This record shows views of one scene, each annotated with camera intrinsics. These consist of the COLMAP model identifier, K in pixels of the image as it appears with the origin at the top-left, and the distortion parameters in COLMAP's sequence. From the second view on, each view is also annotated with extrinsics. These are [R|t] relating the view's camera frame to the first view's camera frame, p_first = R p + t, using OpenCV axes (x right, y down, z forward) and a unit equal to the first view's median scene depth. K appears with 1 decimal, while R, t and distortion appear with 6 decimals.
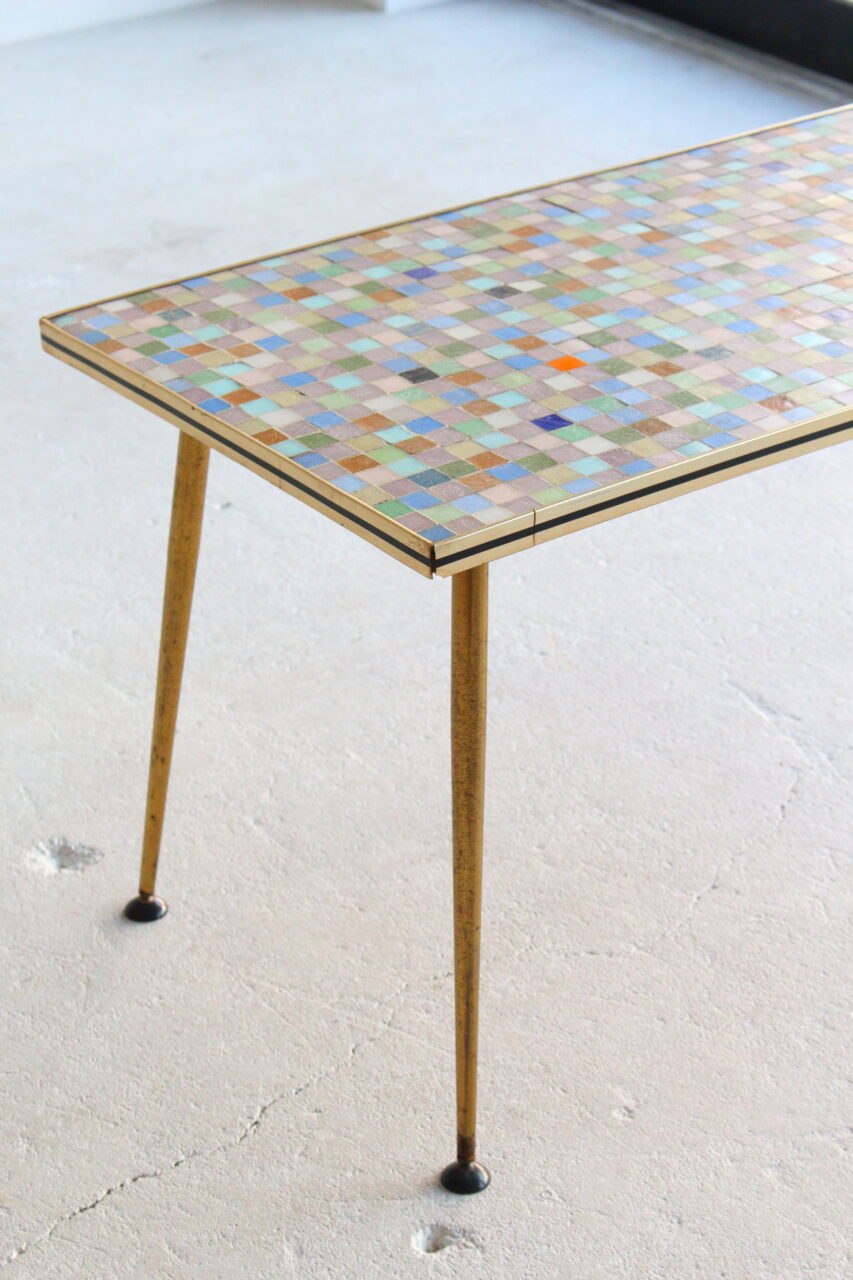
lens RADIAL K [[3001.7, 0, 430.5], [0, 3001.7, 643.7], [0, 0, 1]] dist [0.020712, 0.000000]
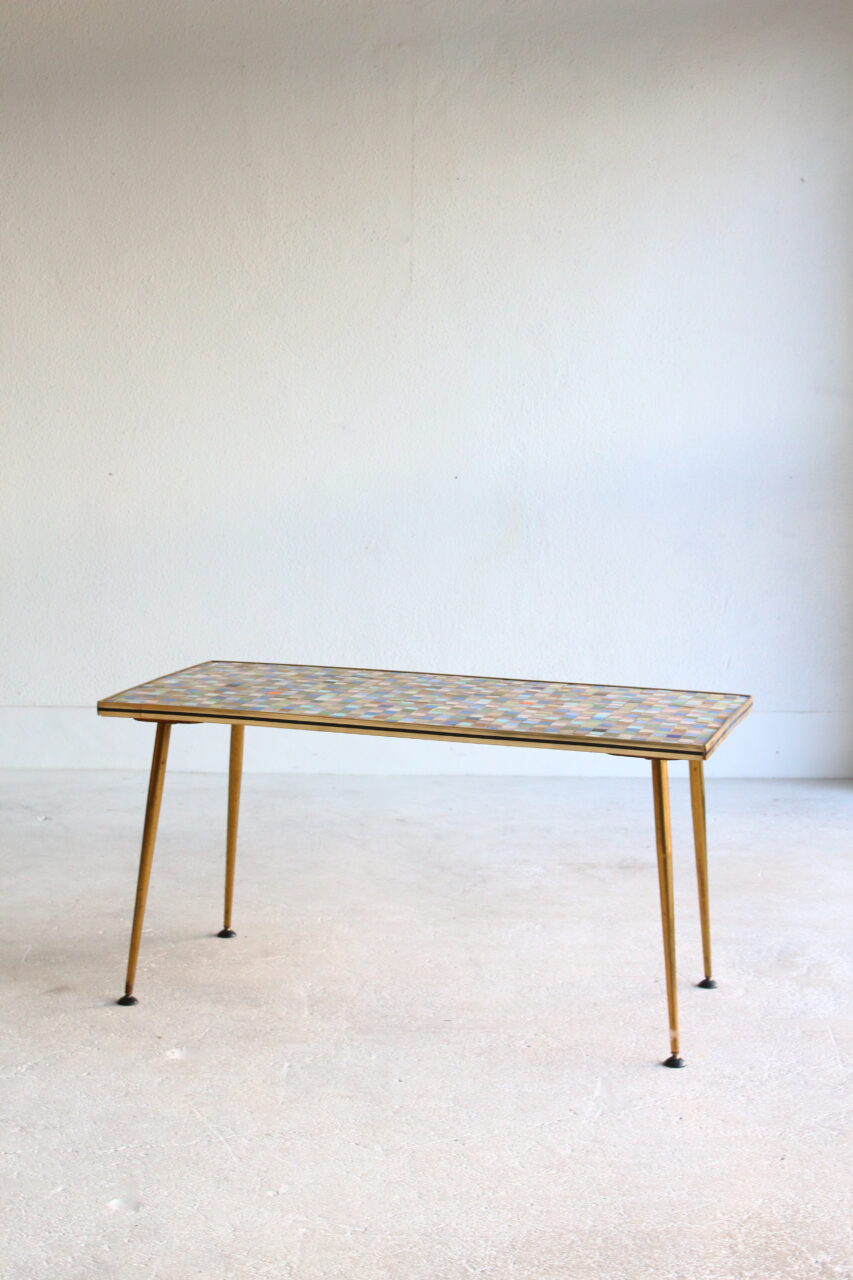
lens RADIAL K [[2196.1, 0, 427.4], [0, 2196.1, 640.0], [0, 0, 1]] dist [-0.020052, 0.000000]
pose [[0.839414, 0.111199, -0.531995, 0.775981], [-0.280397, 0.927123, -0.248638, 0.142674], [0.465576, 0.357880, 0.809420, -0.147689]]
